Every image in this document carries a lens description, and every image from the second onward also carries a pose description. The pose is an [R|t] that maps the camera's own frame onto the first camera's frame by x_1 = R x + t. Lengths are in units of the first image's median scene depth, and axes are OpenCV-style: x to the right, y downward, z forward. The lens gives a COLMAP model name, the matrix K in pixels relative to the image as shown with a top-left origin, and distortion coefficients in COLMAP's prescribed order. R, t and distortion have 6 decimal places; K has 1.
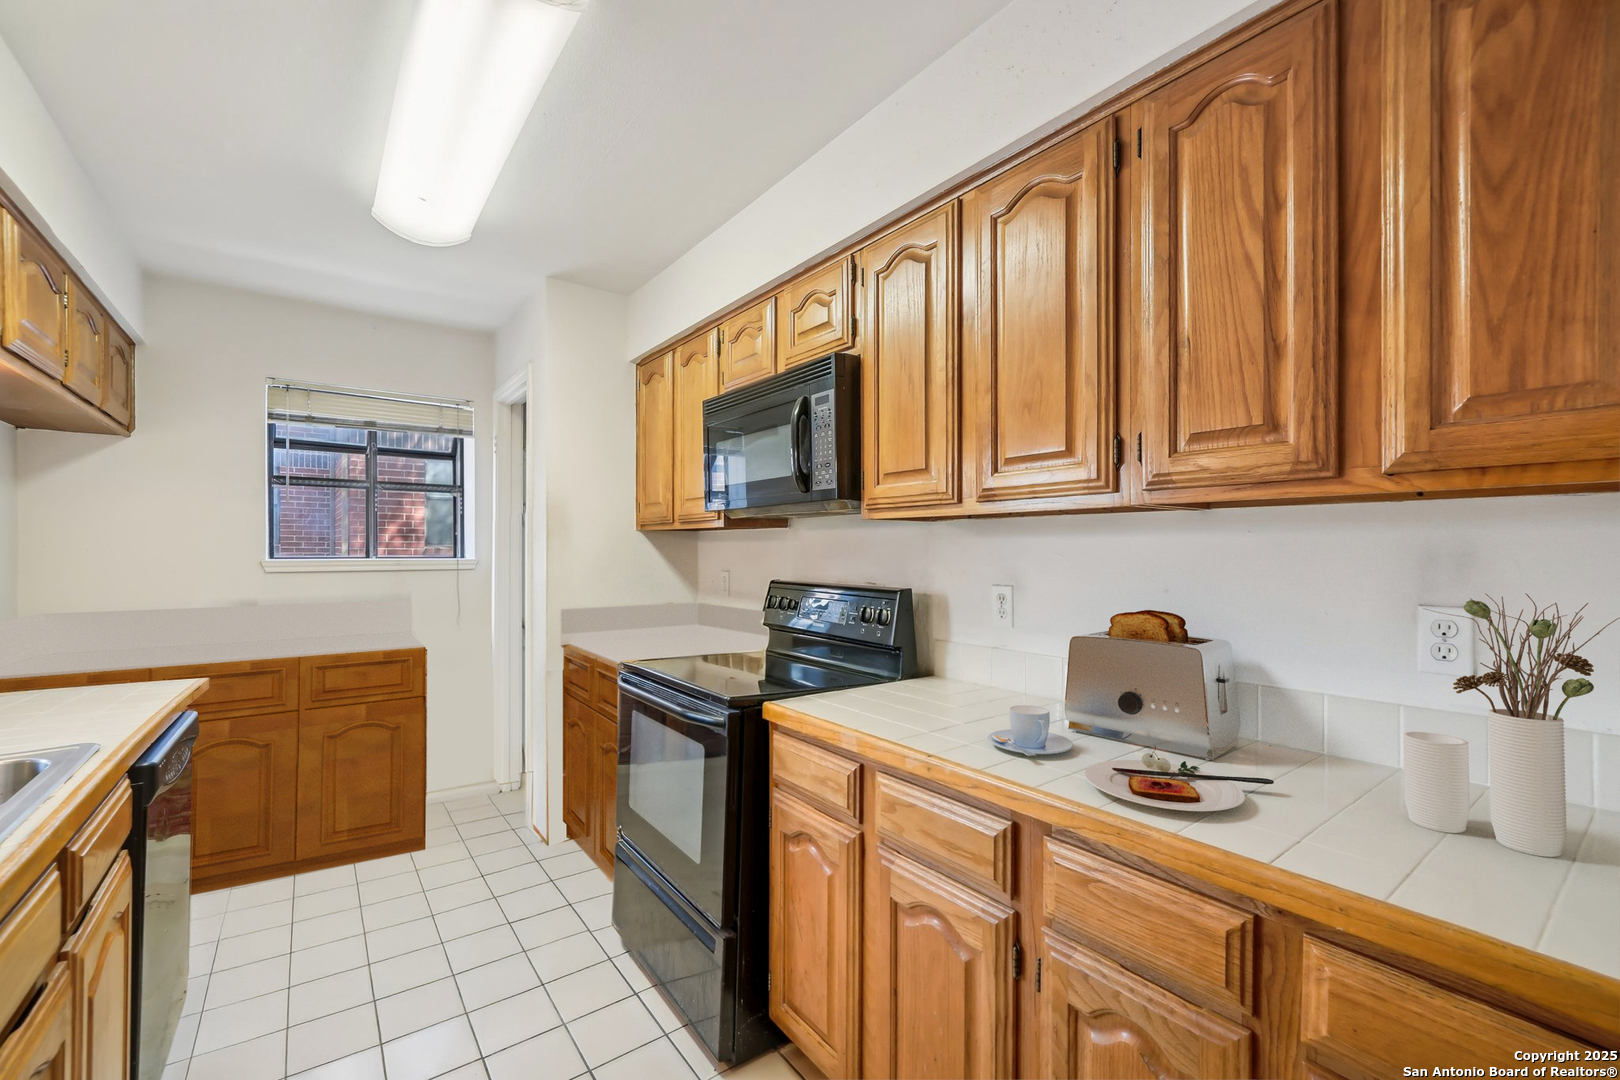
lens RADIAL K [[653.0, 0, 810.7], [0, 653.0, 544.8], [0, 0, 1]] dist [0.000208, 0.000007]
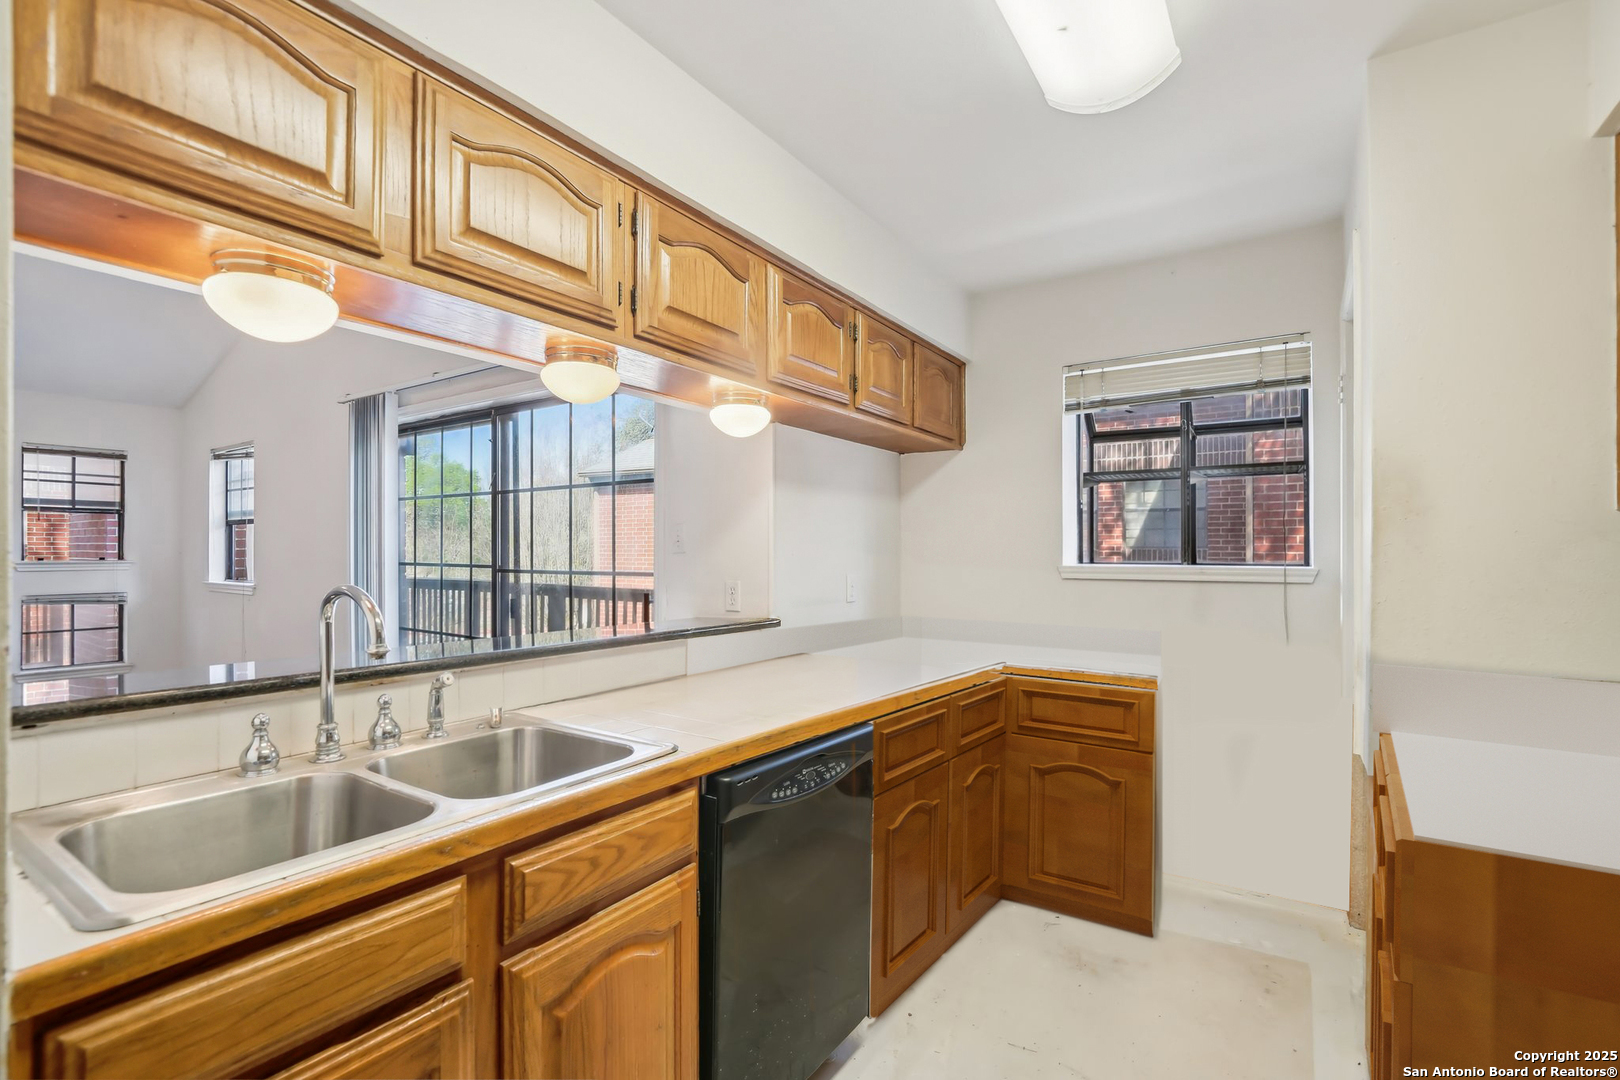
lens RADIAL K [[732.7, 0, 812.5], [0, 732.7, 546.7], [0, 0, 1]] dist [-0.002432, -0.000148]
pose [[0.334412, -0.014972, -0.942308, 0.013735], [0.008996, 0.999879, -0.012694, 0.007199], [0.942384, -0.004232, 0.334506, 0.359191]]
